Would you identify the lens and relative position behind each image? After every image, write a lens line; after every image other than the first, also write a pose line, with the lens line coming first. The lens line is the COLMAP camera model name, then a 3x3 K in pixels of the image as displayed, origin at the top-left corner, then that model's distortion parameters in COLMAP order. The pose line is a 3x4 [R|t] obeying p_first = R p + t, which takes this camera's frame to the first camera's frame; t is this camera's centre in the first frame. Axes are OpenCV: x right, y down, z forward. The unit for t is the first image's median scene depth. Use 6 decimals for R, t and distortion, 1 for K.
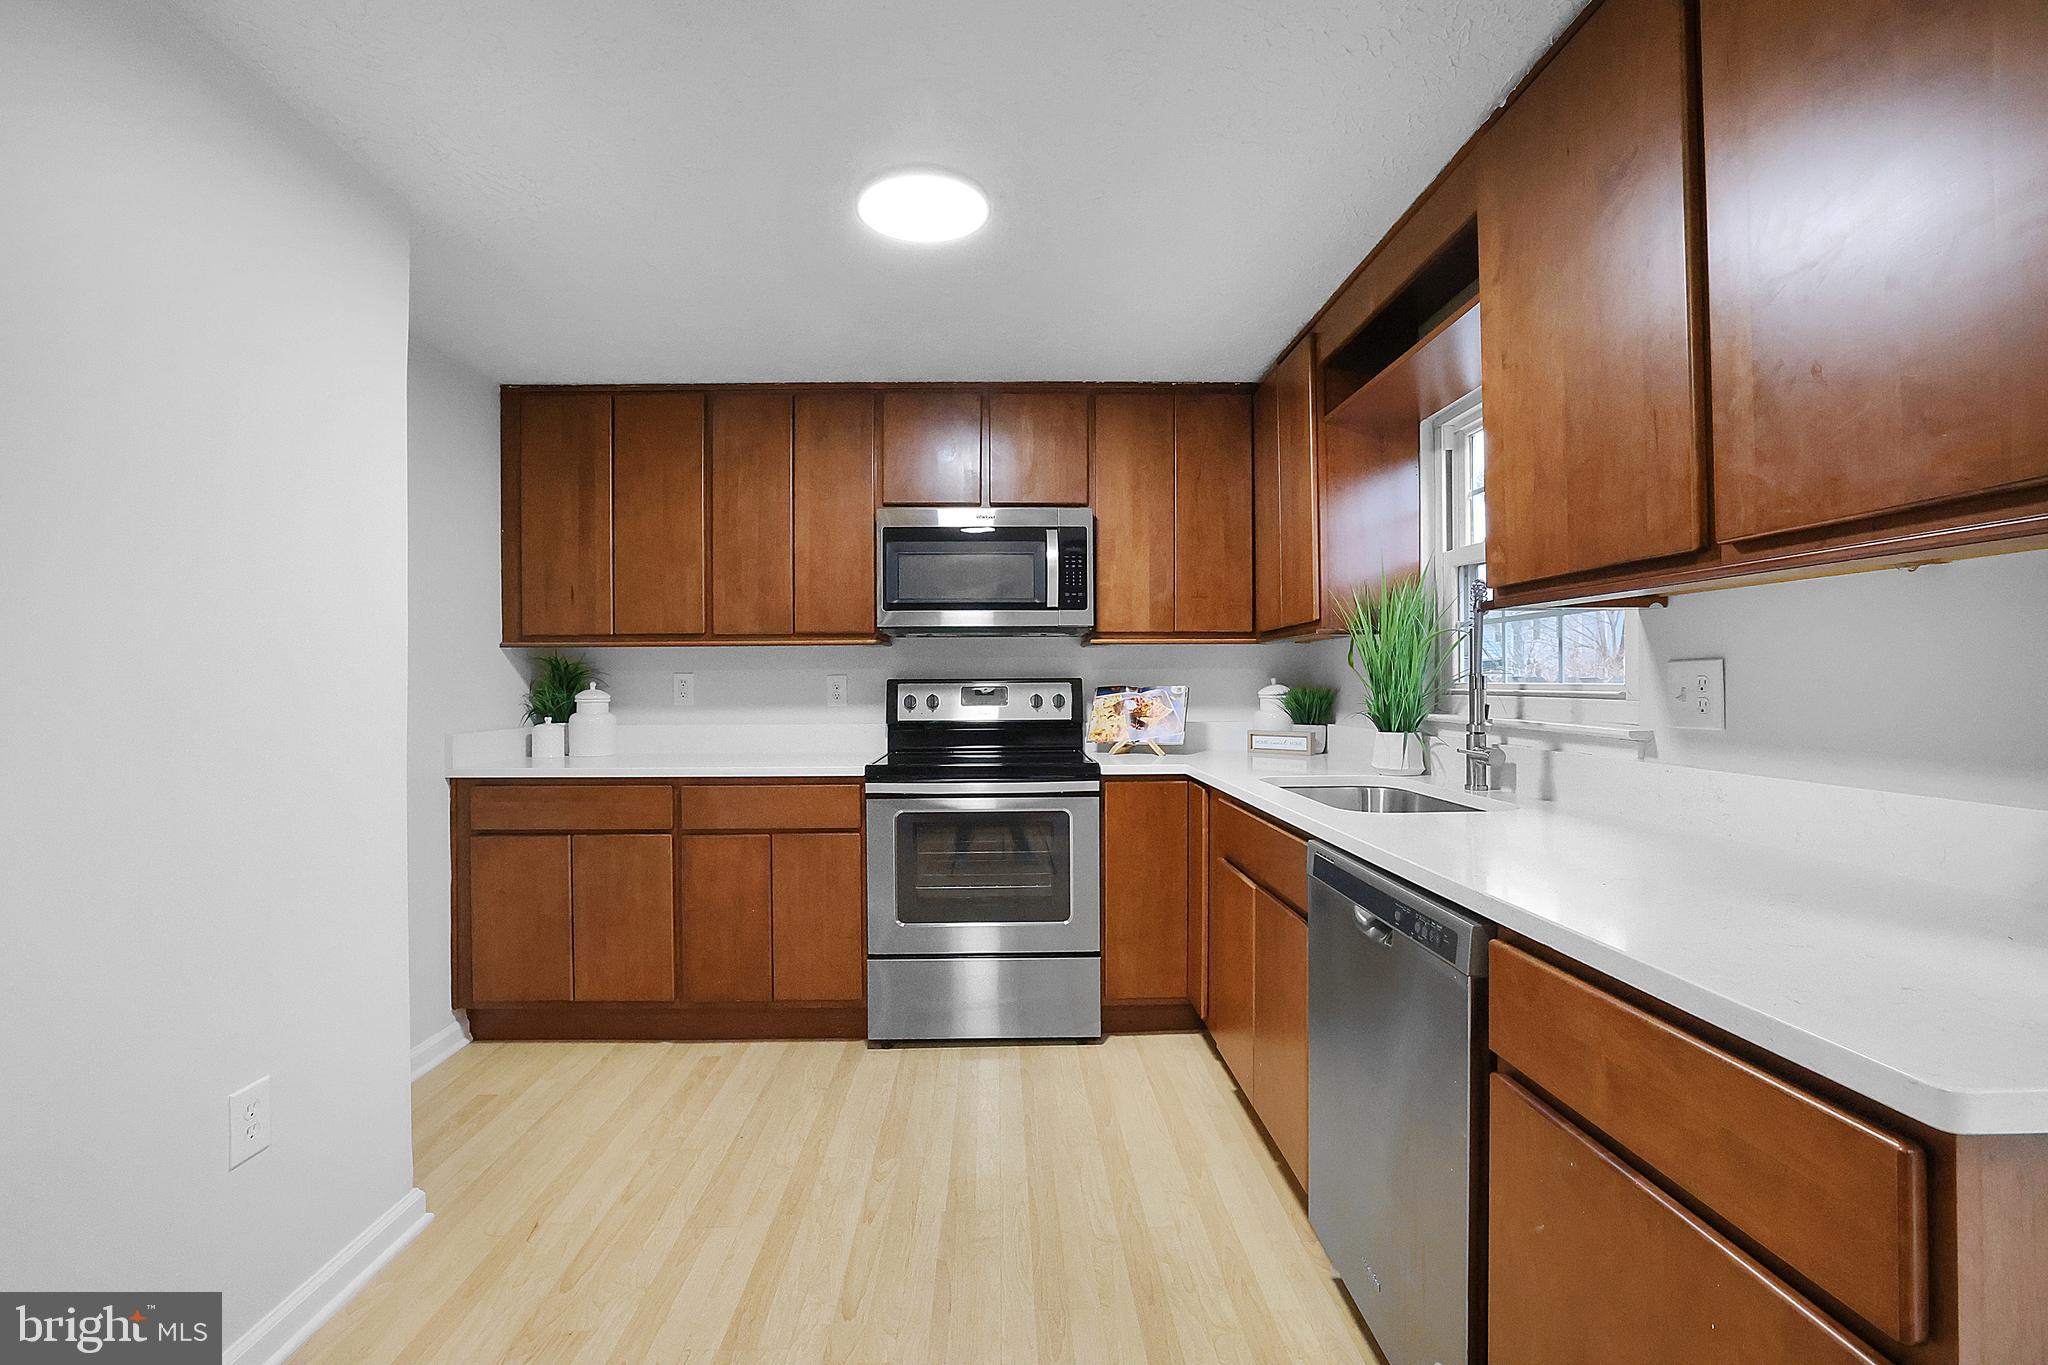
lens RADIAL K [[880.7, 0, 1028.1], [0, 880.7, 675.3], [0, 0, 1]] dist [-0.047016, 0.016079]
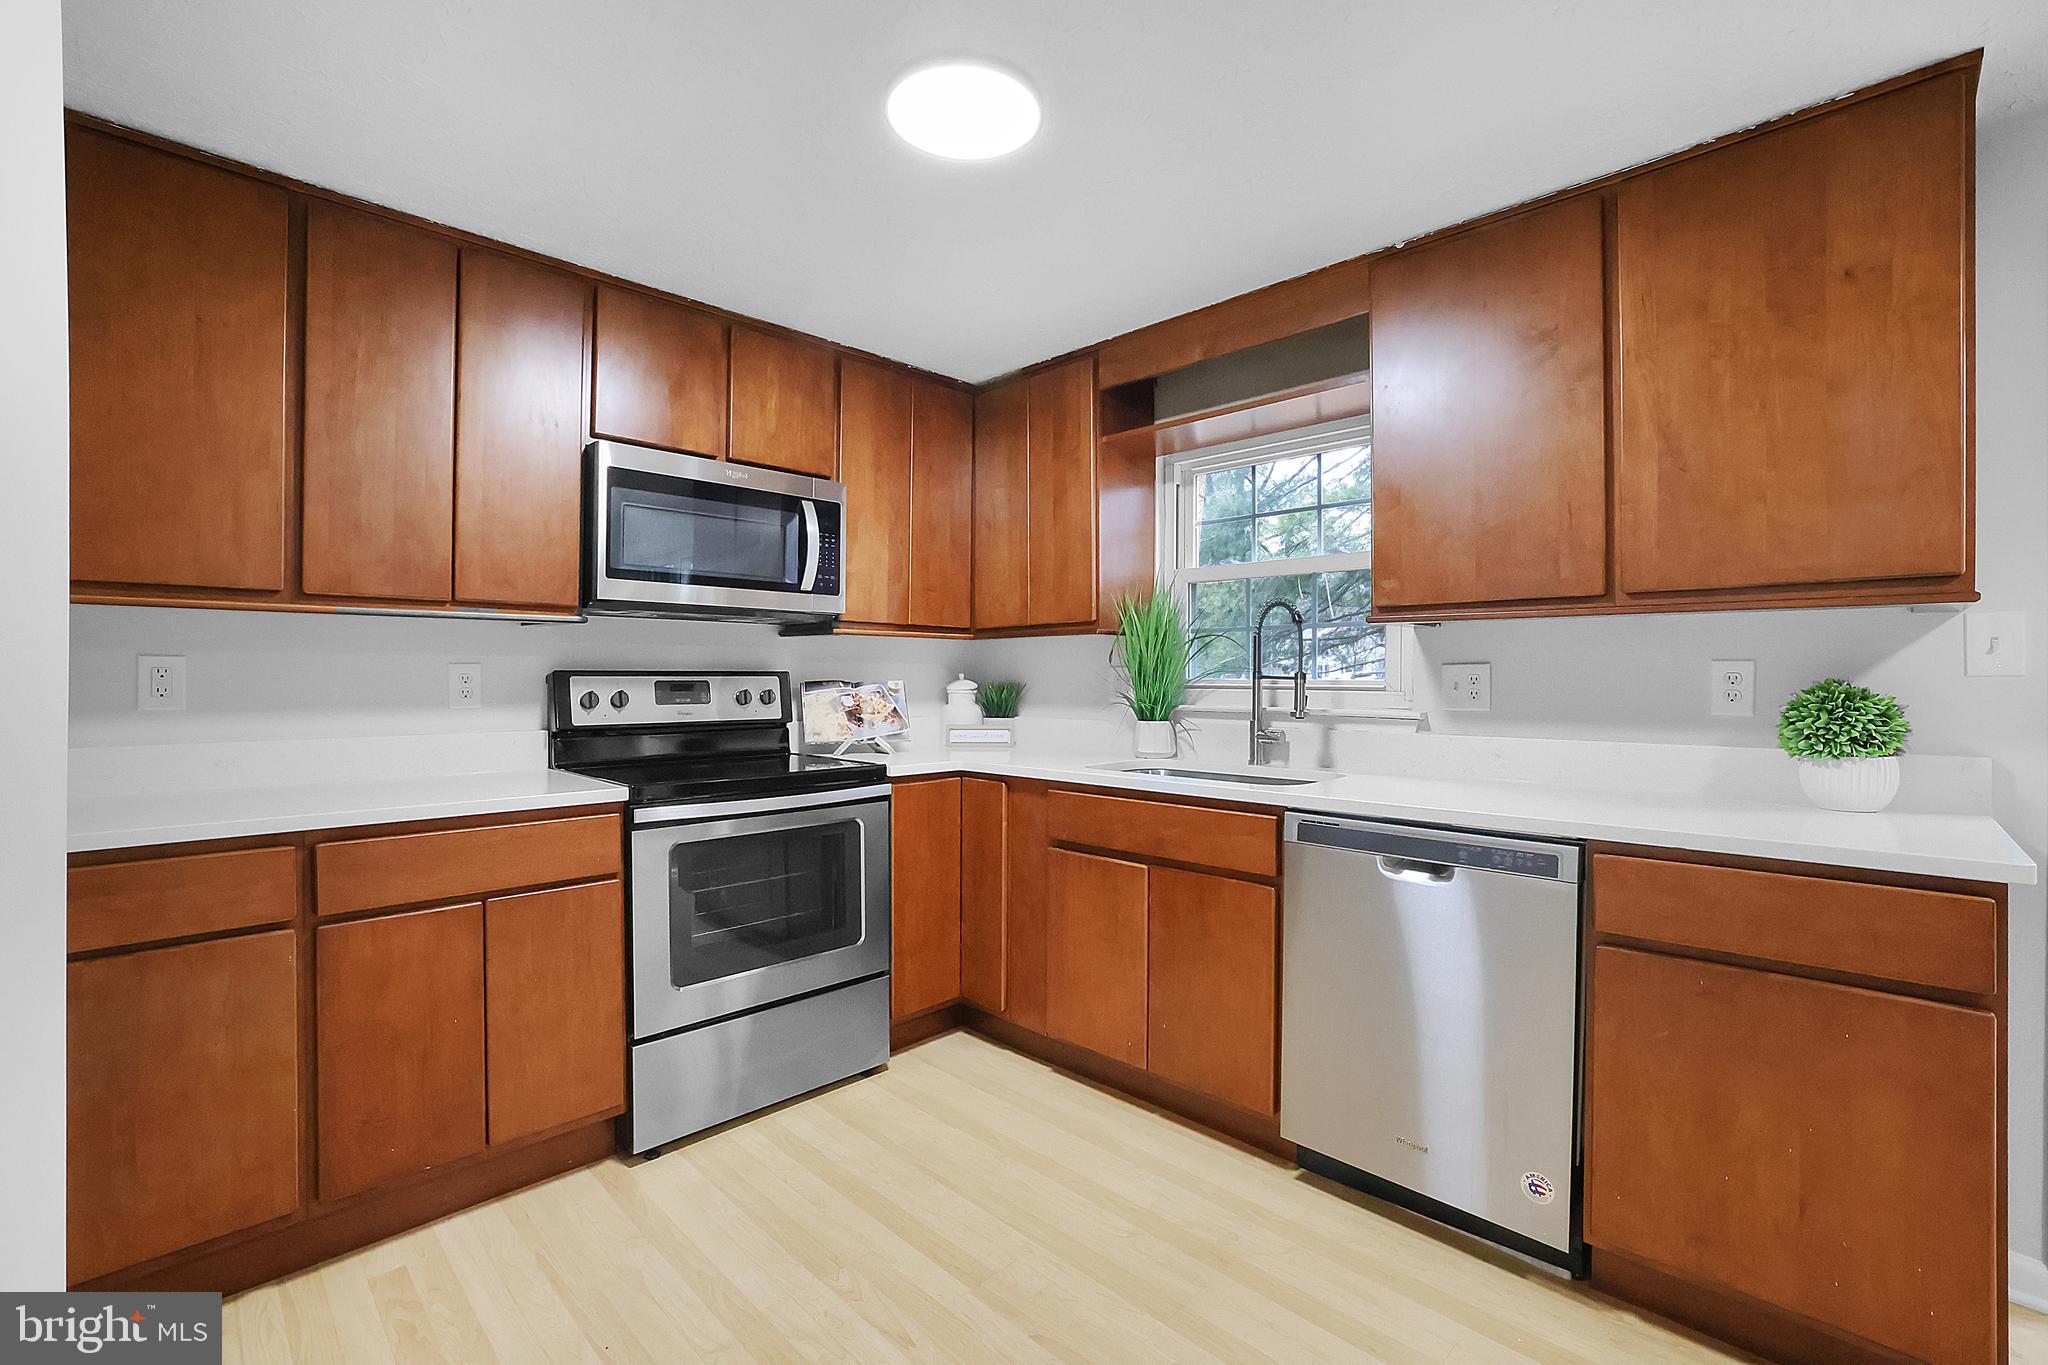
lens RADIAL K [[880.7, 0, 1028.1], [0, 880.7, 675.3], [0, 0, 1]] dist [-0.047016, 0.016079]
pose [[0.720292, 0.009633, 0.693604, -0.446936], [-0.011102, 0.999936, -0.002359, 0.007526], [-0.693582, -0.006001, 0.720353, 0.236969]]
